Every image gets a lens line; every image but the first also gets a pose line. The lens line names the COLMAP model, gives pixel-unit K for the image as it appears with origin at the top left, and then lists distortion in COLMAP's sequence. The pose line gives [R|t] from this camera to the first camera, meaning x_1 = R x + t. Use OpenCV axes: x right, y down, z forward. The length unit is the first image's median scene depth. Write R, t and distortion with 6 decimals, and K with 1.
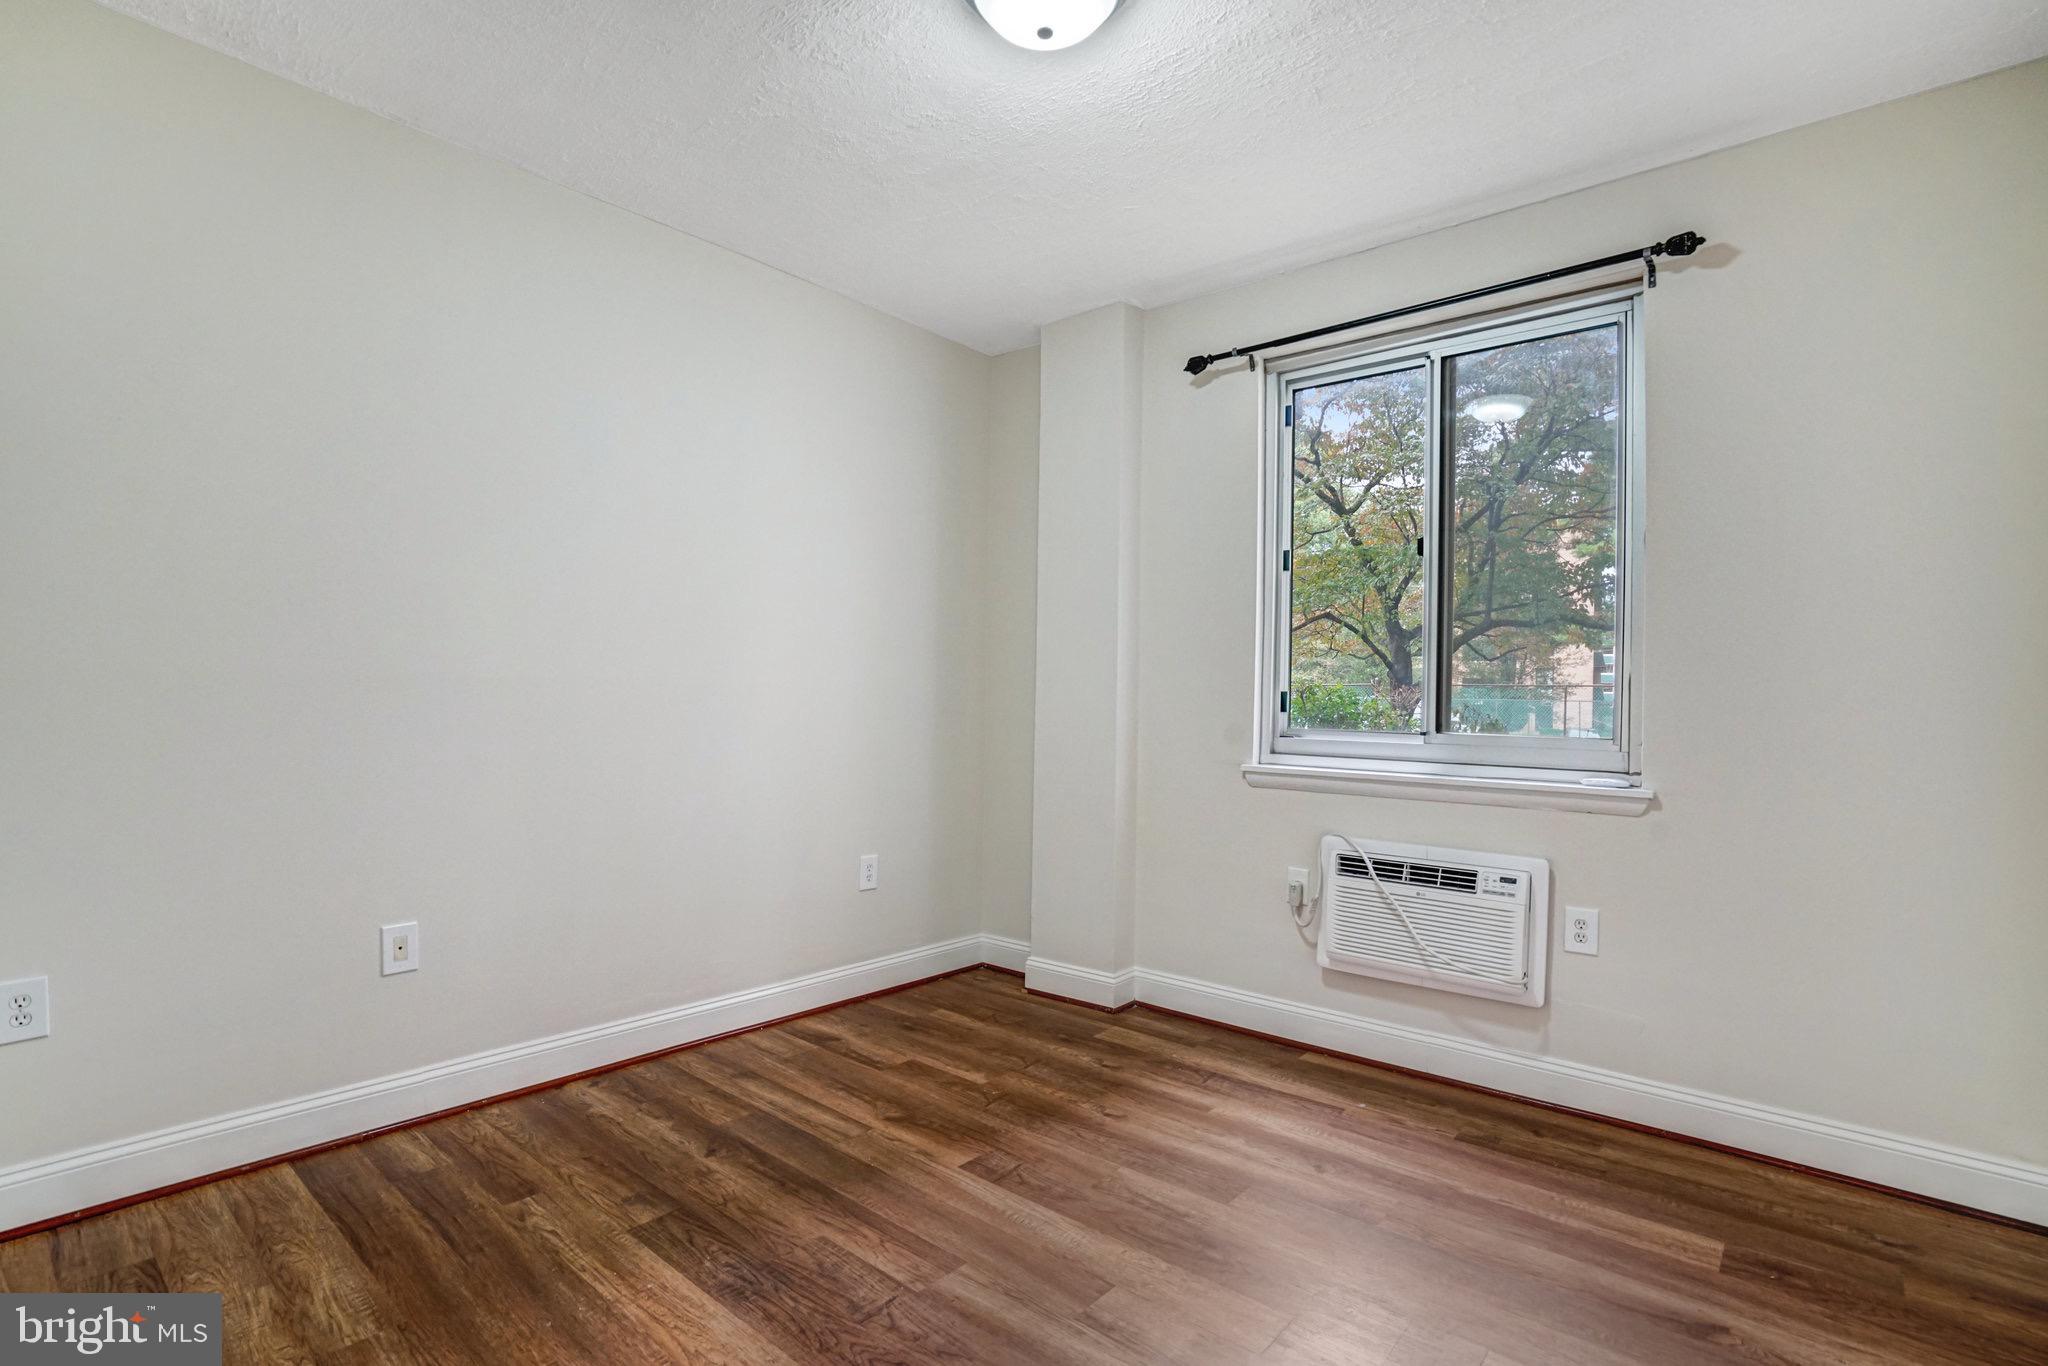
lens RADIAL K [[987.6, 0, 1015.3], [0, 987.6, 684.7], [0, 0, 1]] dist [-0.059177, 0.021534]
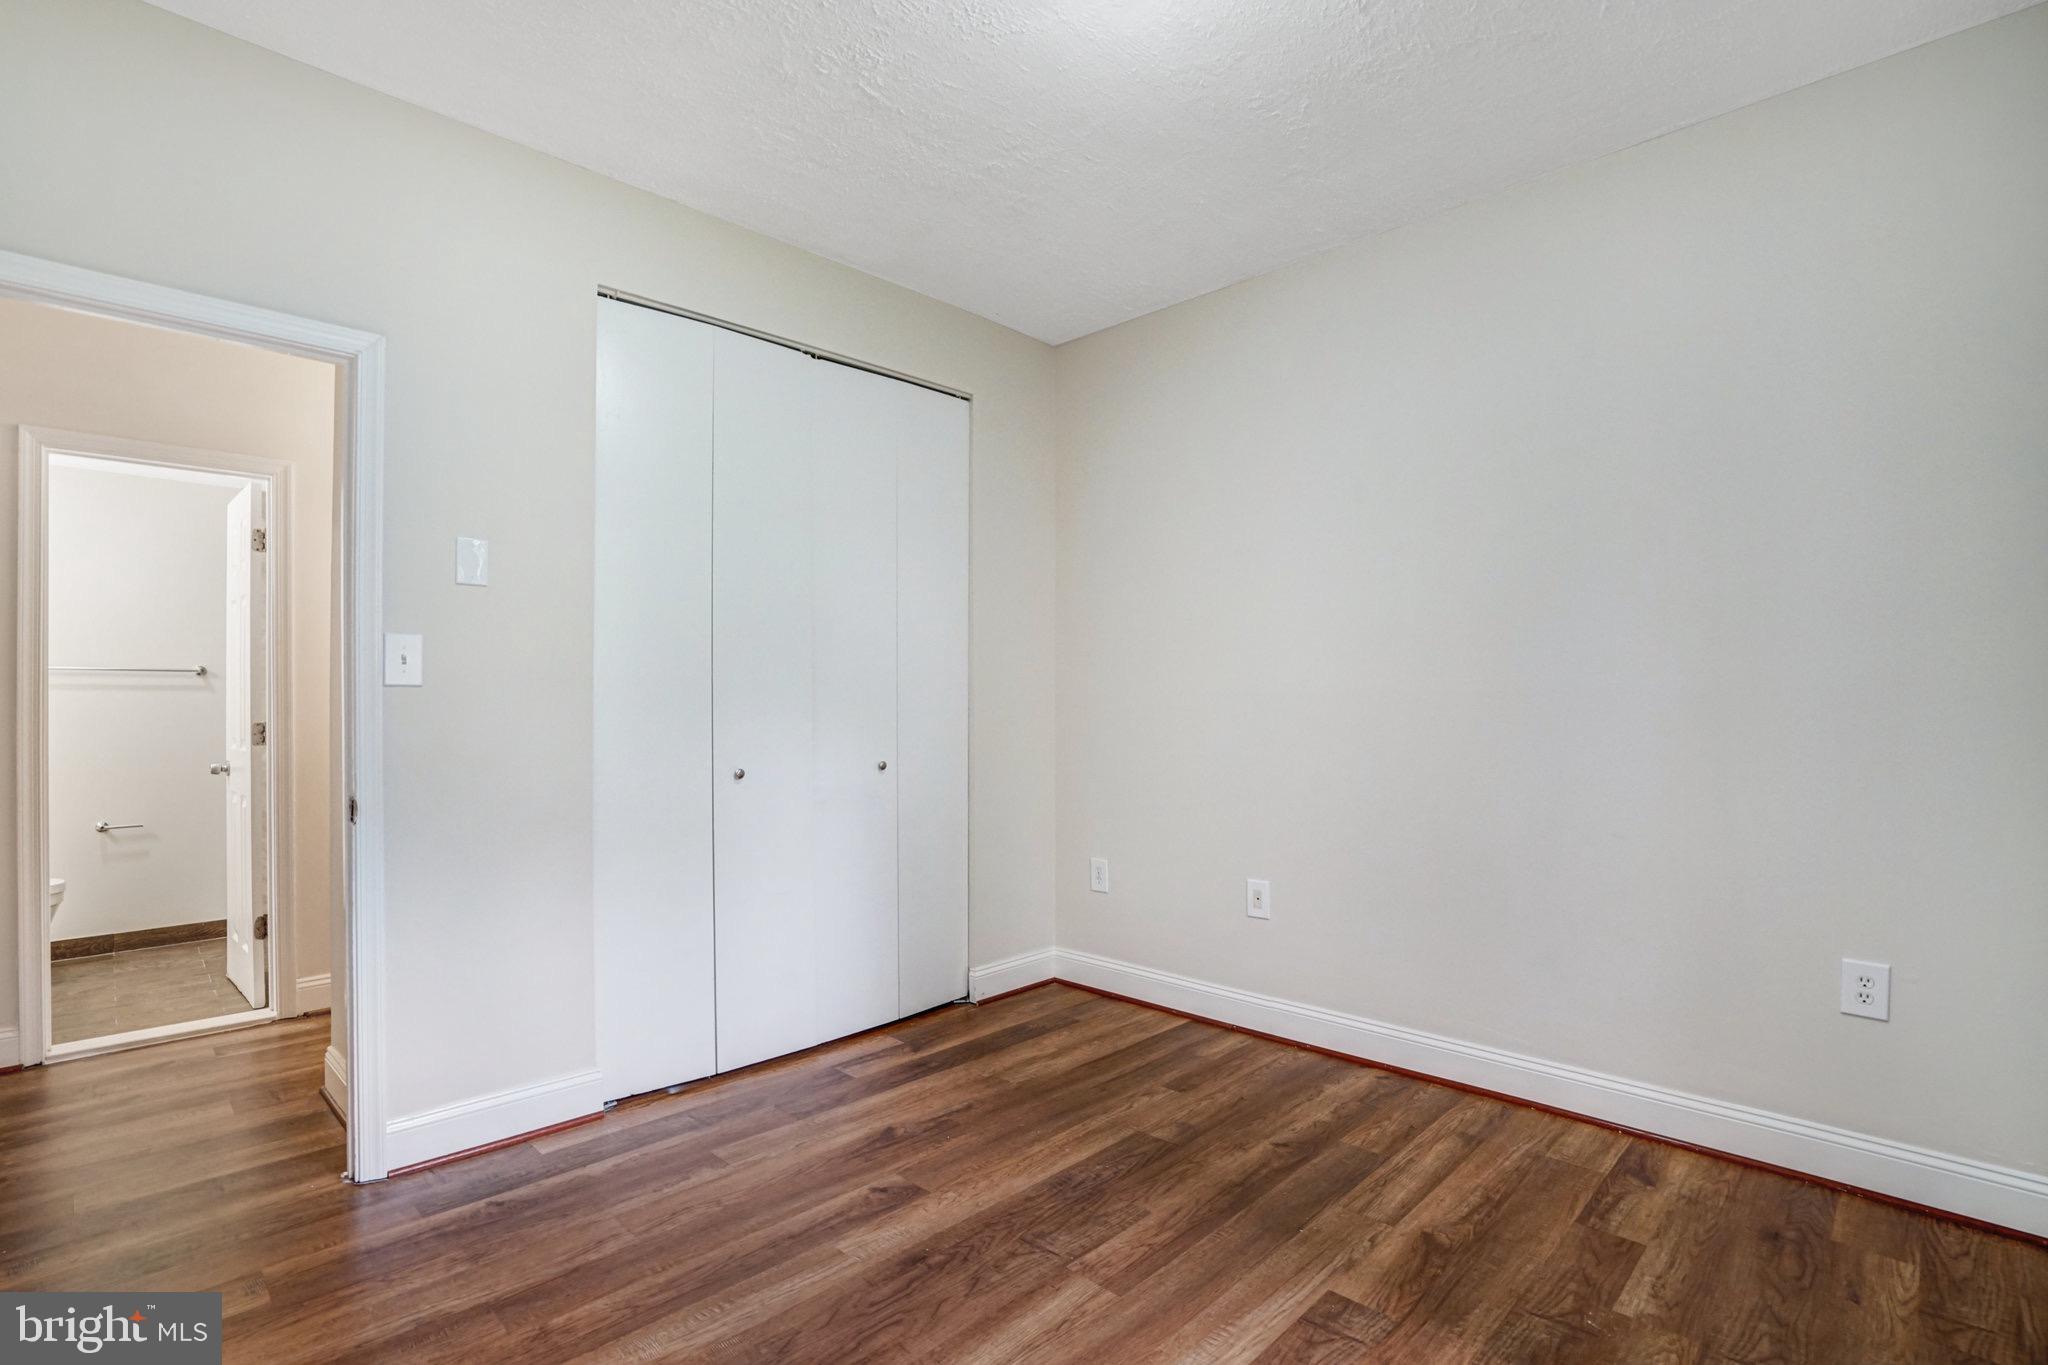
lens RADIAL K [[987.6, 0, 1015.3], [0, 987.6, 684.2], [0, 0, 1]] dist [-0.059177, 0.021534]
pose [[-0.088144, -0.035182, -0.995486, 0.729722], [0.011994, 0.999266, -0.036377, 0.024994], [0.996036, -0.015146, -0.087657, 0.784750]]
